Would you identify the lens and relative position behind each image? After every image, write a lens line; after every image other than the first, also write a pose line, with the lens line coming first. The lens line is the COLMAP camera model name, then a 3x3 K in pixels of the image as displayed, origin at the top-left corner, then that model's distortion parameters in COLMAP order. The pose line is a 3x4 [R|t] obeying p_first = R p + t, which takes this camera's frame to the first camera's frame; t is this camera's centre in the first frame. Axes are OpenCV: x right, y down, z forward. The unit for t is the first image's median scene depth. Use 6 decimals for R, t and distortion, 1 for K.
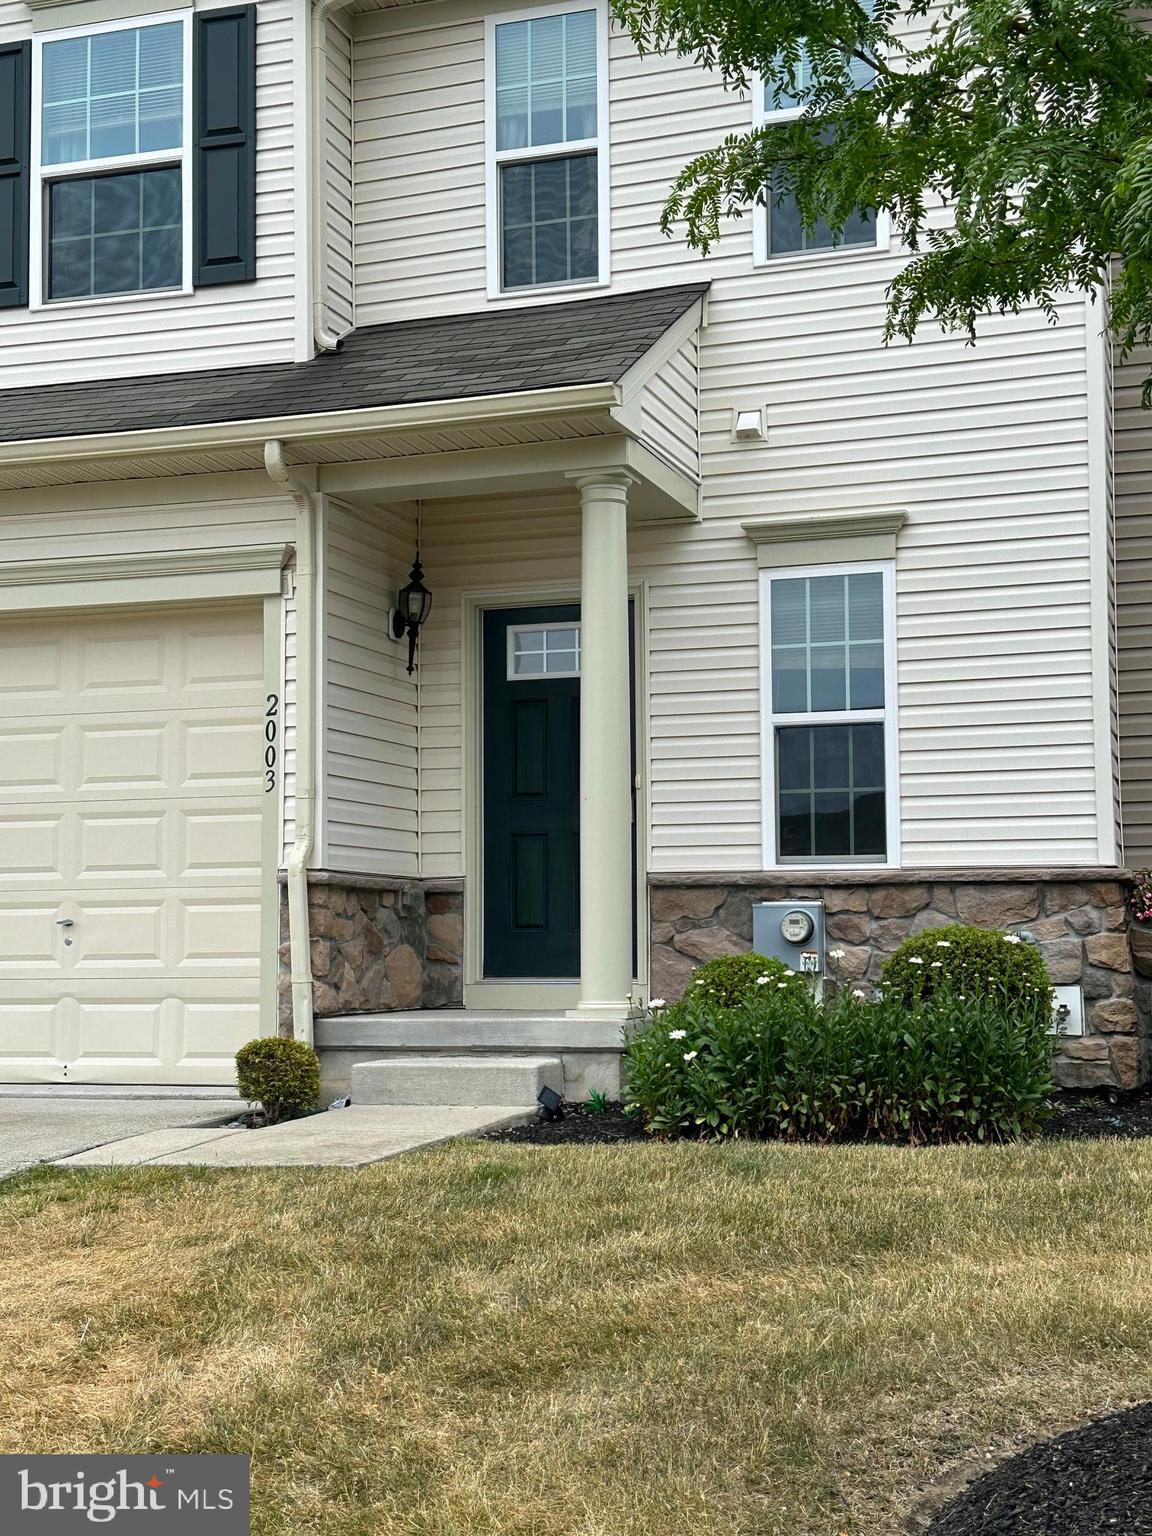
lens RADIAL K [[2004.2, 0, 562.4], [0, 2004.2, 761.4], [0, 0, 1]] dist [0.151891, 0.000000]
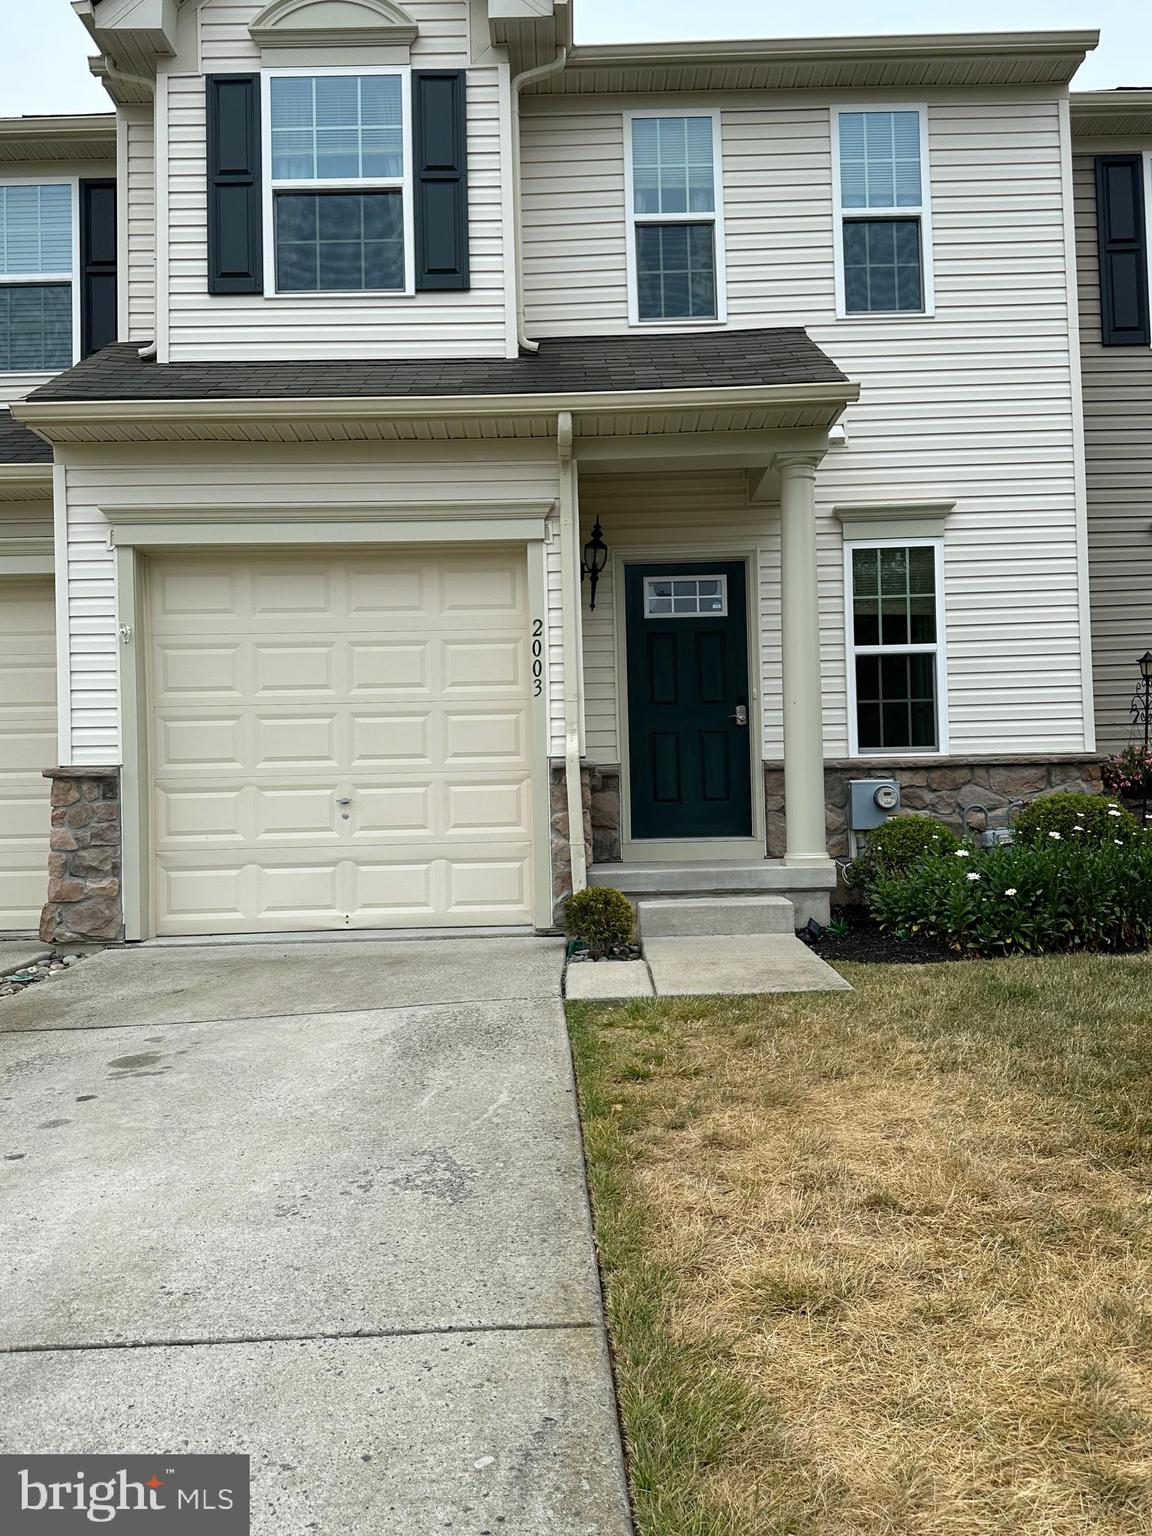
lens RADIAL K [[1246.9, 0, 582.2], [0, 1246.9, 762.8], [0, 0, 1]] dist [0.121546, -0.174223]
pose [[0.946237, -0.003649, 0.323455, -0.355746], [-0.011340, 0.998948, 0.044444, 0.020901], [-0.323277, -0.045722, 0.945199, 0.232773]]
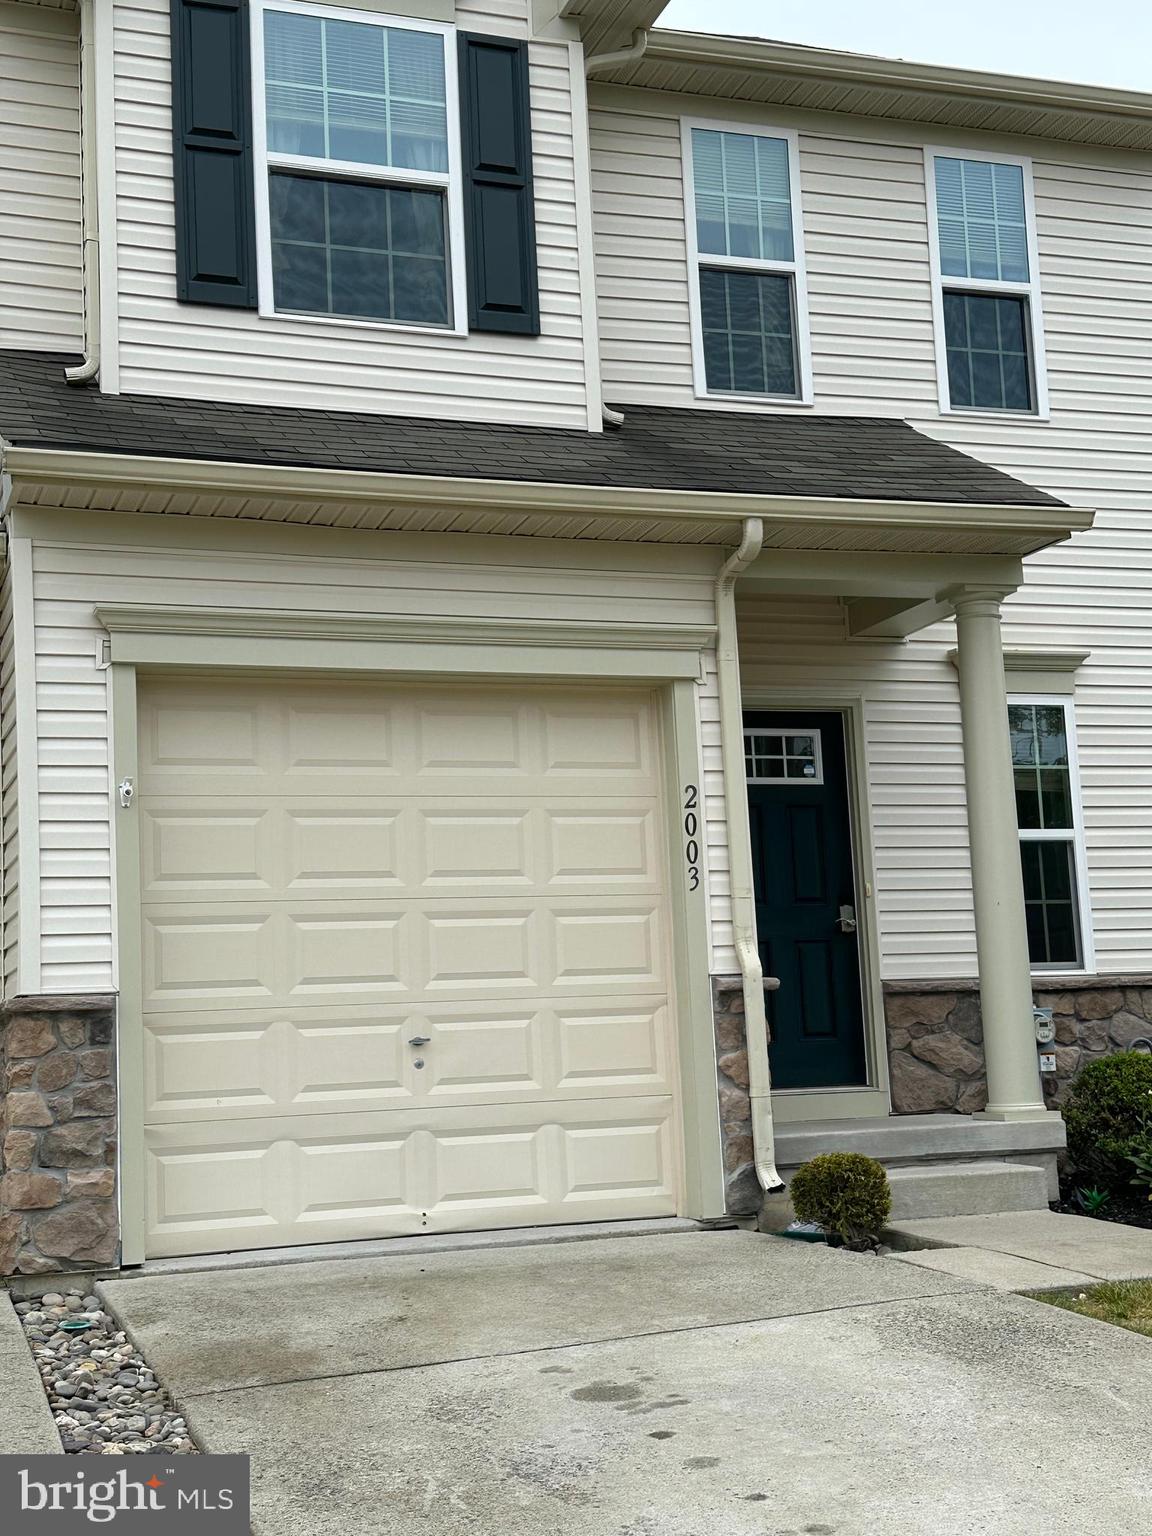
lens RADIAL K [[2004.2, 0, 584.6], [0, 2004.2, 772.4], [0, 0, 1]] dist [0.151891, 0.000000]
pose [[0.780260, 0.058839, 0.622681, -0.724815], [-0.017695, 0.997243, -0.072060, 0.026958], [-0.625205, 0.045208, 0.779150, 0.296188]]
